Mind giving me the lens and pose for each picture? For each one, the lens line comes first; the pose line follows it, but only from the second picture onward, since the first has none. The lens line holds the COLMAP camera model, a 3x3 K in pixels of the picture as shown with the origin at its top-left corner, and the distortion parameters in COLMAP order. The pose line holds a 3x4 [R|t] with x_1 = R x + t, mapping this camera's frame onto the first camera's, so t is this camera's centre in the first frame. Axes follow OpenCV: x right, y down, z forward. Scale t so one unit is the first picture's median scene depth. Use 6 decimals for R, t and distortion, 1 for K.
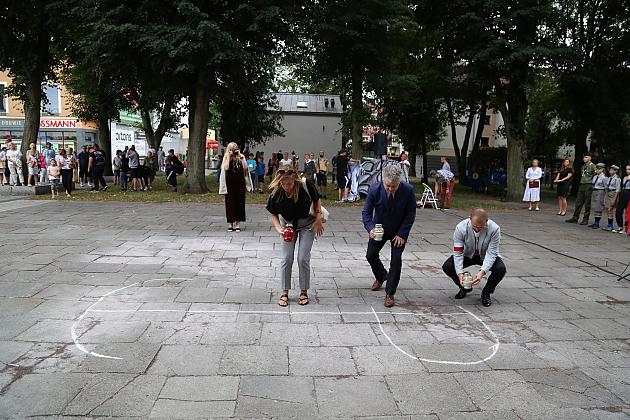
lens RADIAL K [[428.2, 0, 315.1], [0, 428.2, 211.6], [0, 0, 1]] dist [-0.113973, 0.055220]
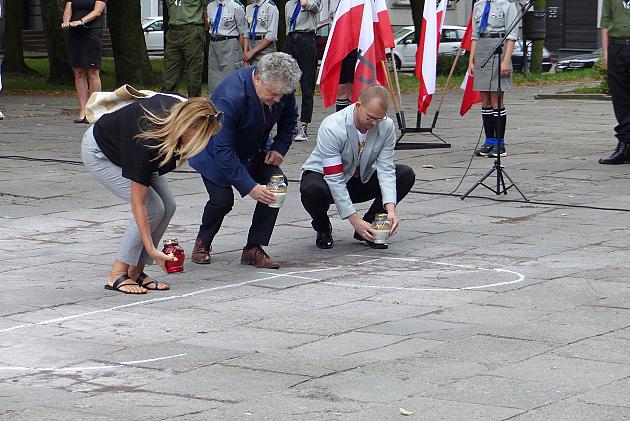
lens RADIAL K [[2020.6, 0, 315.0], [0, 2020.6, 210.3], [0, 0, 1]] dist [-0.008881, 0.418308]
pose [[0.629084, -0.115026, 0.768780, -1.724690], [0.113958, 0.991953, 0.055166, 0.027253], [-0.768939, 0.052904, 0.637130, -0.611062]]
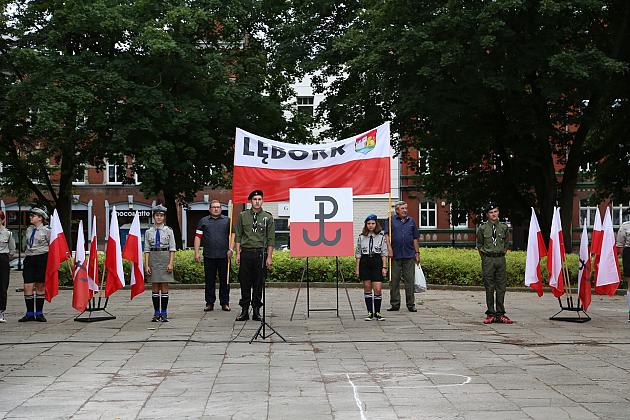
lens RADIAL K [[1222.4, 0, 316.3], [0, 1222.4, 211.4], [0, 0, 1]] dist [0.280074, 0.012811]
pose [[0.034085, -0.025016, 0.999106, -2.463085], [0.132484, 0.990977, 0.020293, -0.194487], [-0.990599, 0.131674, 0.037092, 0.954149]]
